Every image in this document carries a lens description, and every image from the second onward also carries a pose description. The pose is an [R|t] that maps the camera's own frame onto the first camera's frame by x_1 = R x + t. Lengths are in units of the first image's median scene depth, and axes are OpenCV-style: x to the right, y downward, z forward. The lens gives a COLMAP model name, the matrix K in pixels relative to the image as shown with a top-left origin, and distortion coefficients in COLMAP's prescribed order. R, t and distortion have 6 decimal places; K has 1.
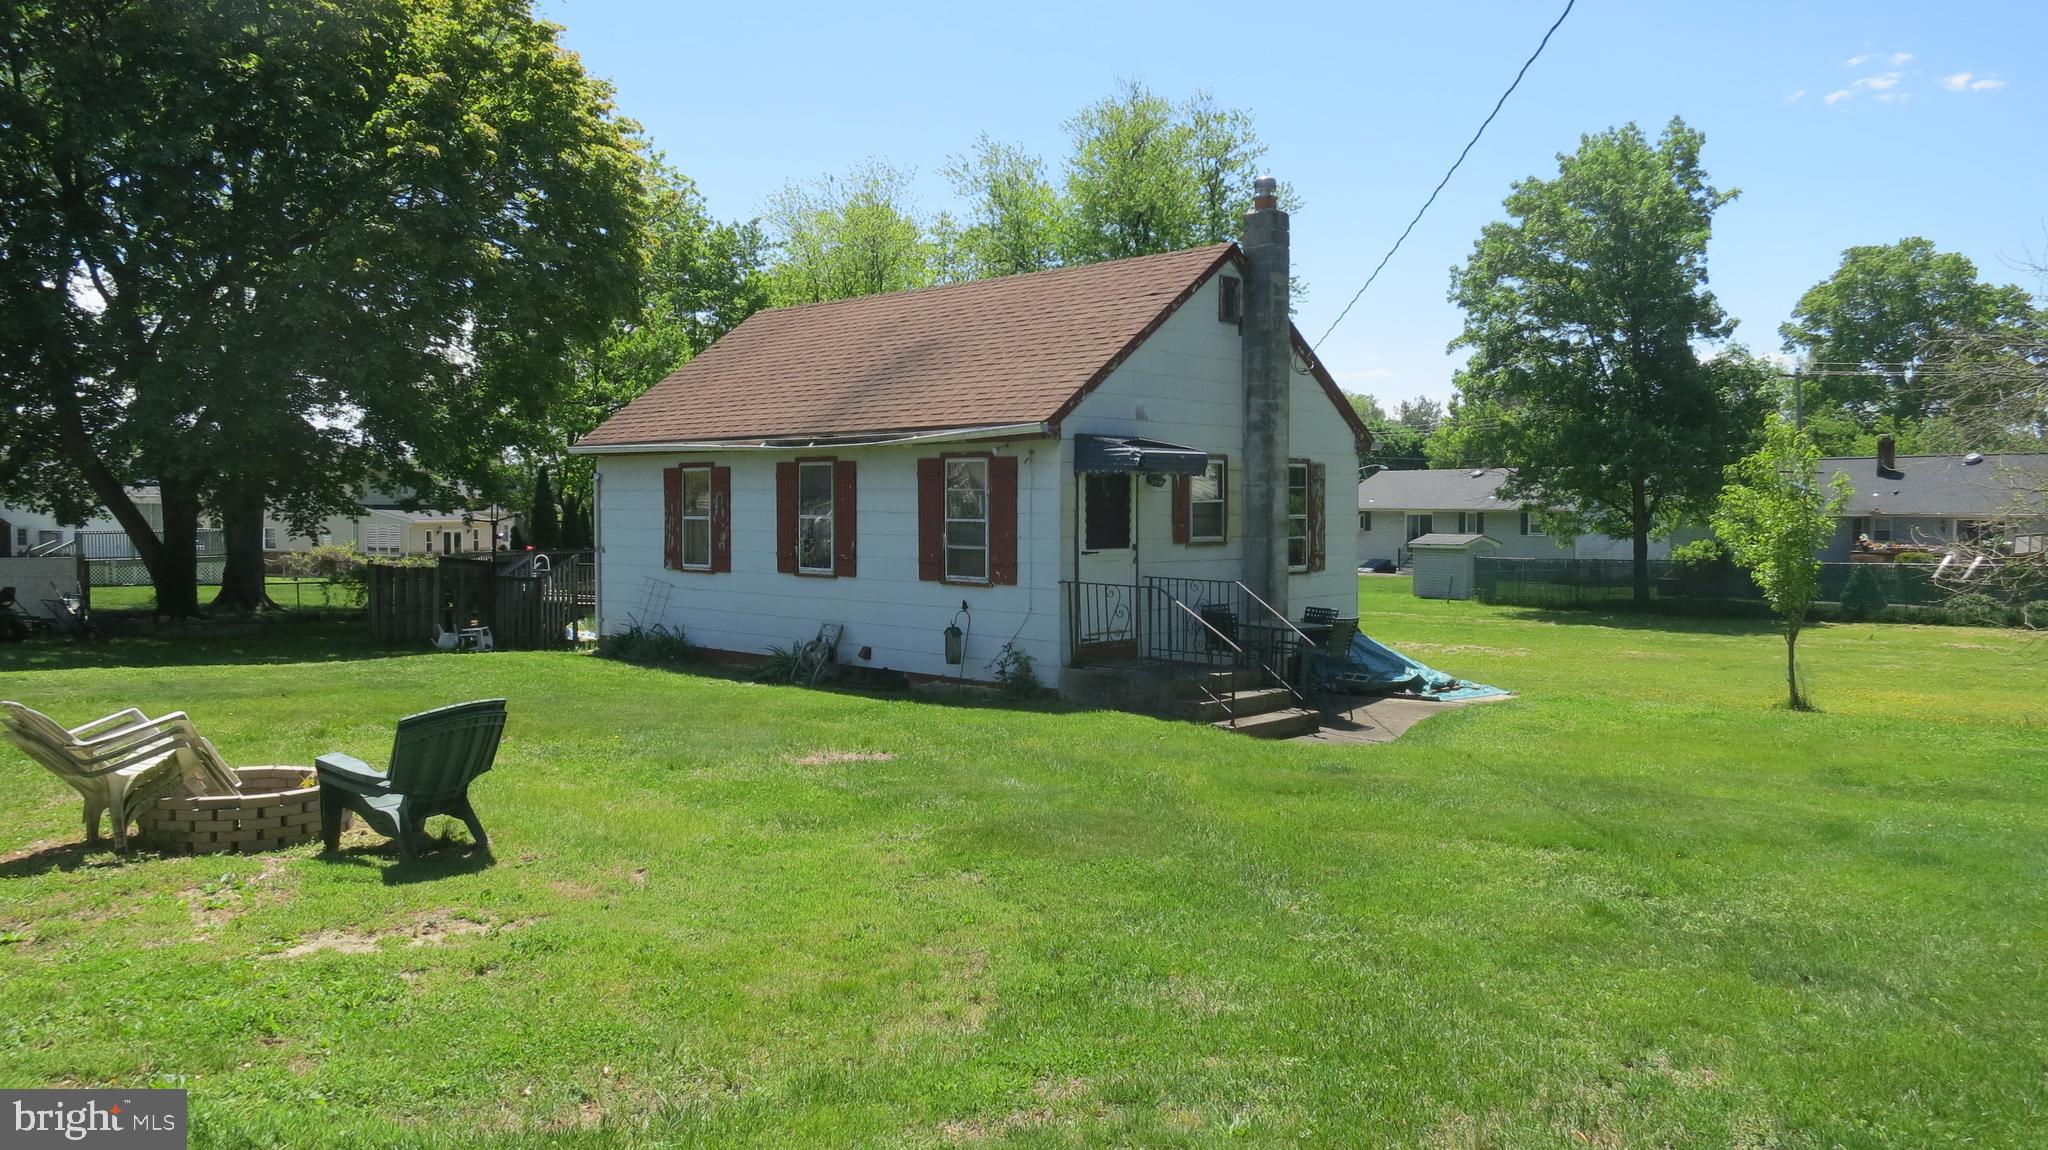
lens RADIAL K [[1483.8, 0, 1012.3], [0, 1483.8, 557.8], [0, 0, 1]] dist [-0.047066, 0.006952]
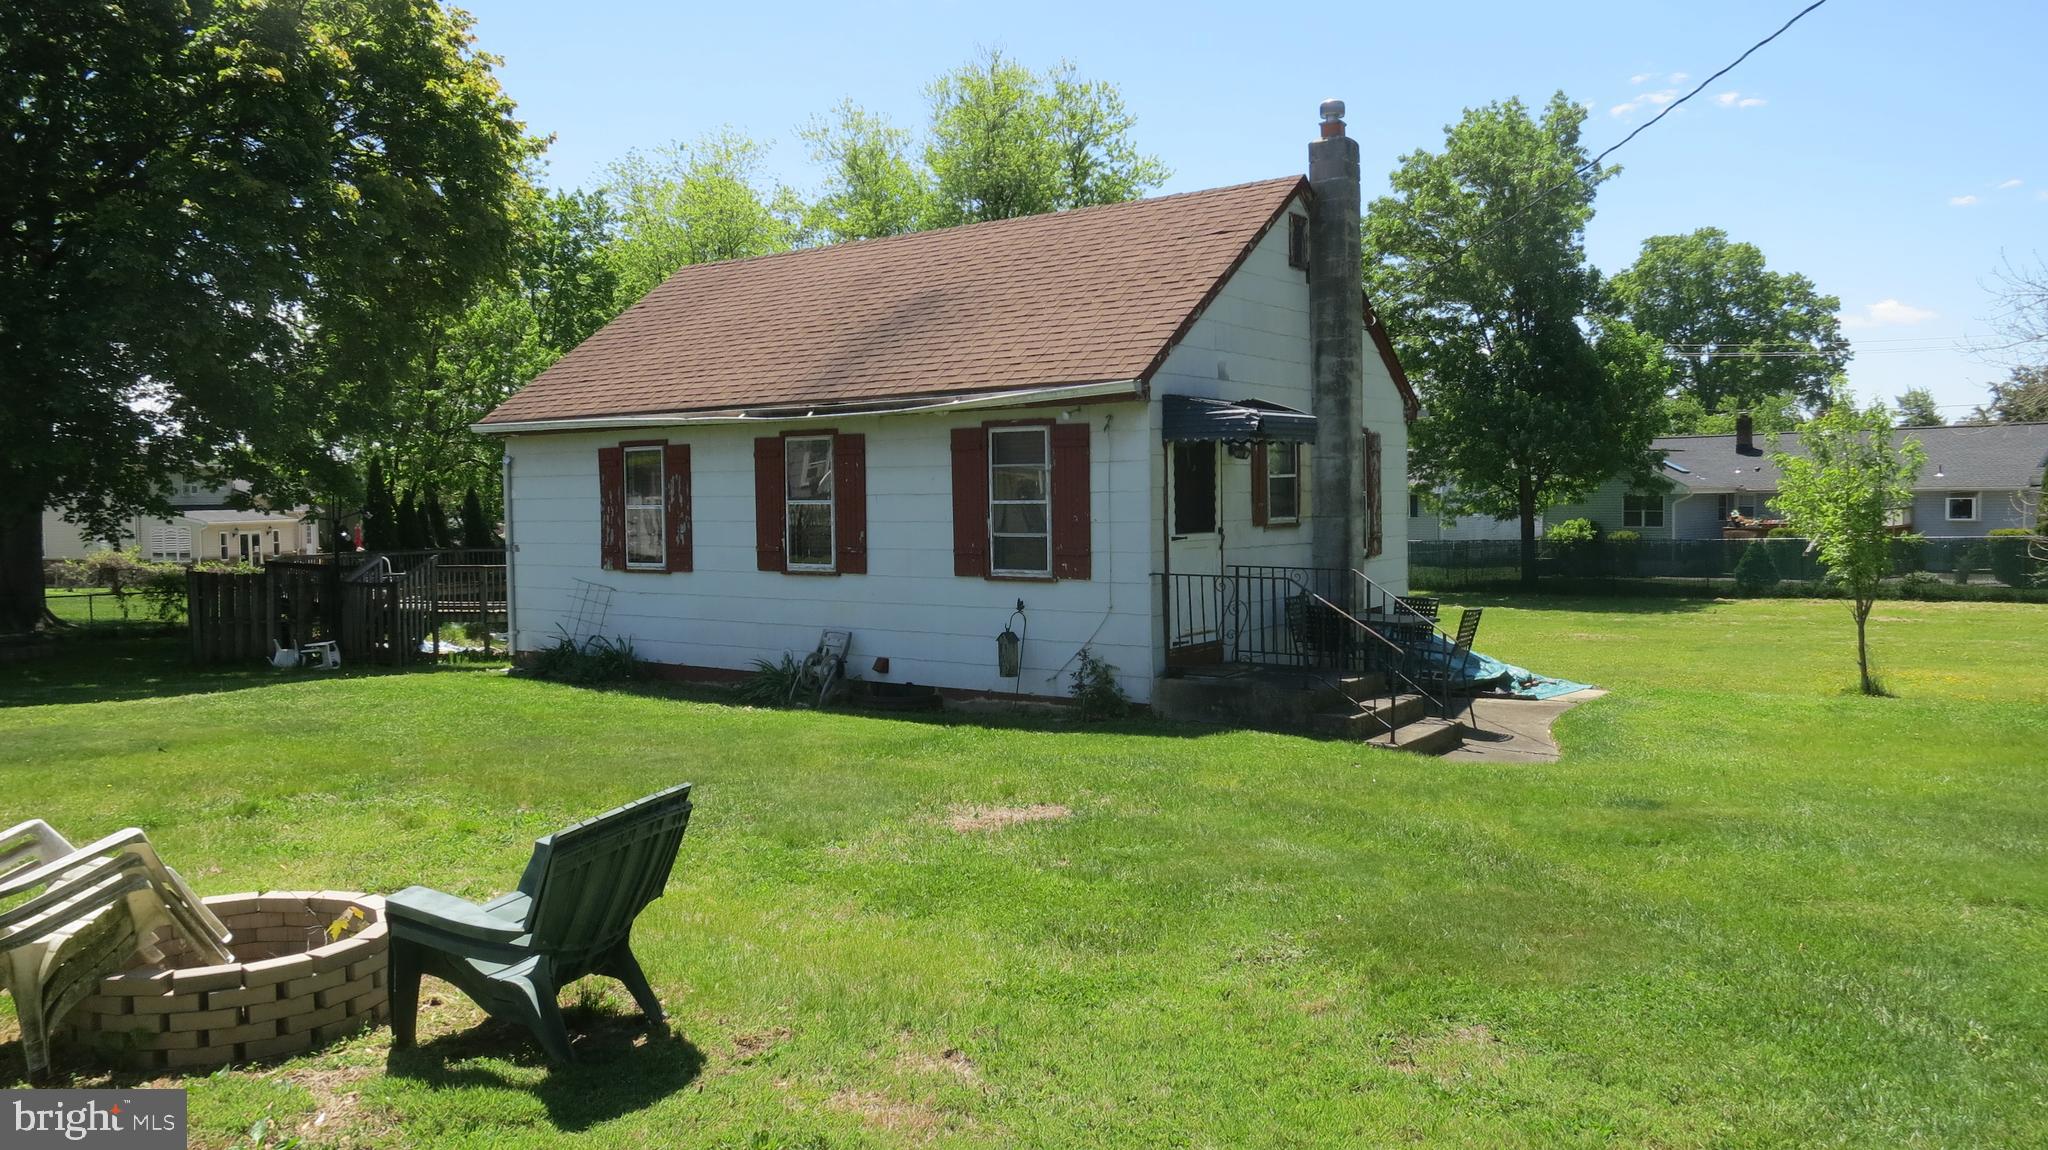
lens RADIAL K [[1483.8, 0, 1016.5], [0, 1483.8, 569.5], [0, 0, 1]] dist [-0.047066, 0.006952]
pose [[0.990978, -0.021486, 0.132288, -0.120667], [0.019694, 0.999696, 0.014838, -0.000087], [-0.132567, -0.012099, 0.991100, 0.154045]]
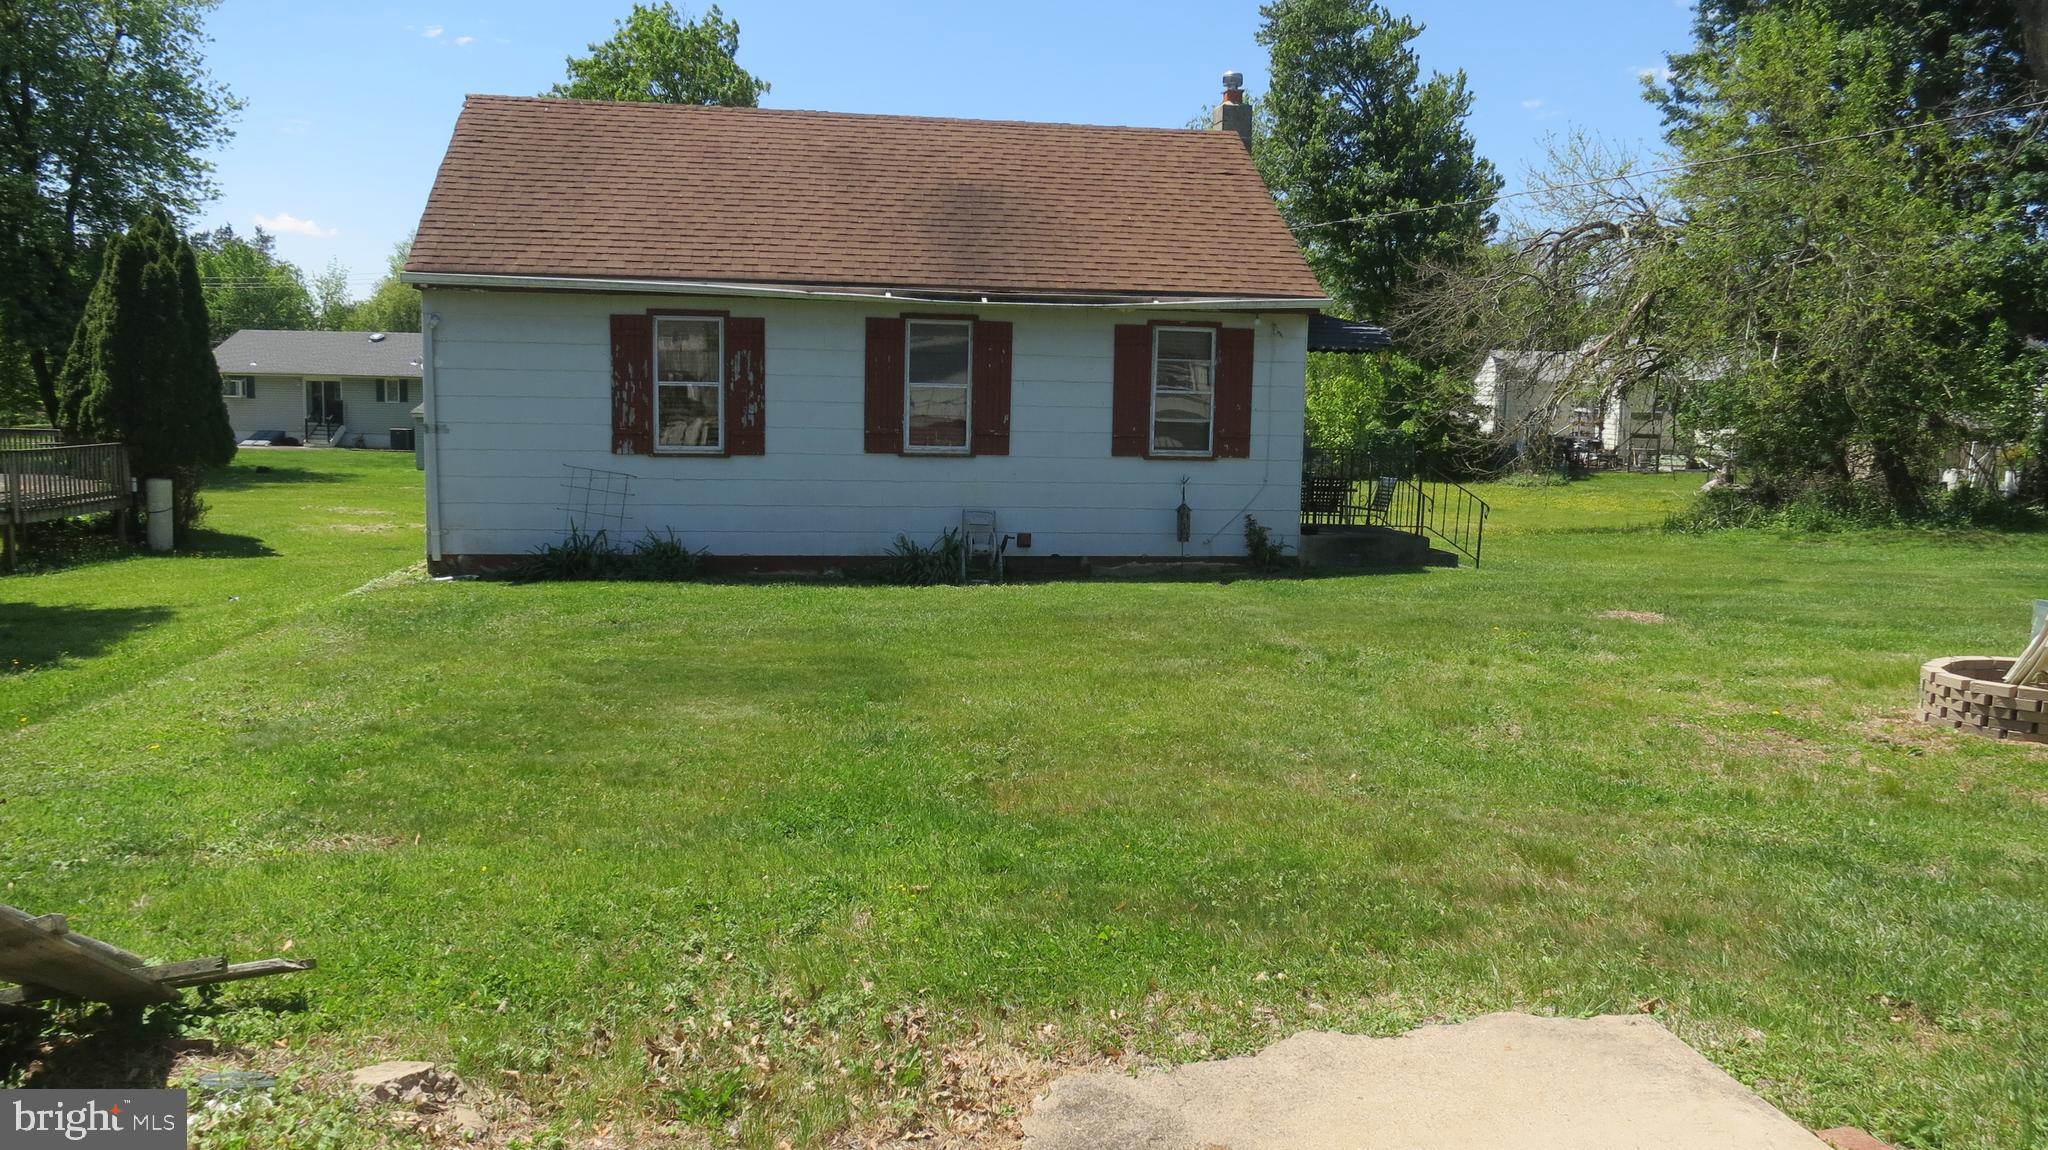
lens RADIAL K [[1483.8, 0, 1007.4], [0, 1483.8, 570.3], [0, 0, 1]] dist [-0.047066, 0.006952]
pose [[0.603513, -0.087682, 0.792518, -0.740230], [0.009327, 0.994644, 0.102942, -0.008786], [-0.797299, -0.054735, 0.601098, 0.427953]]
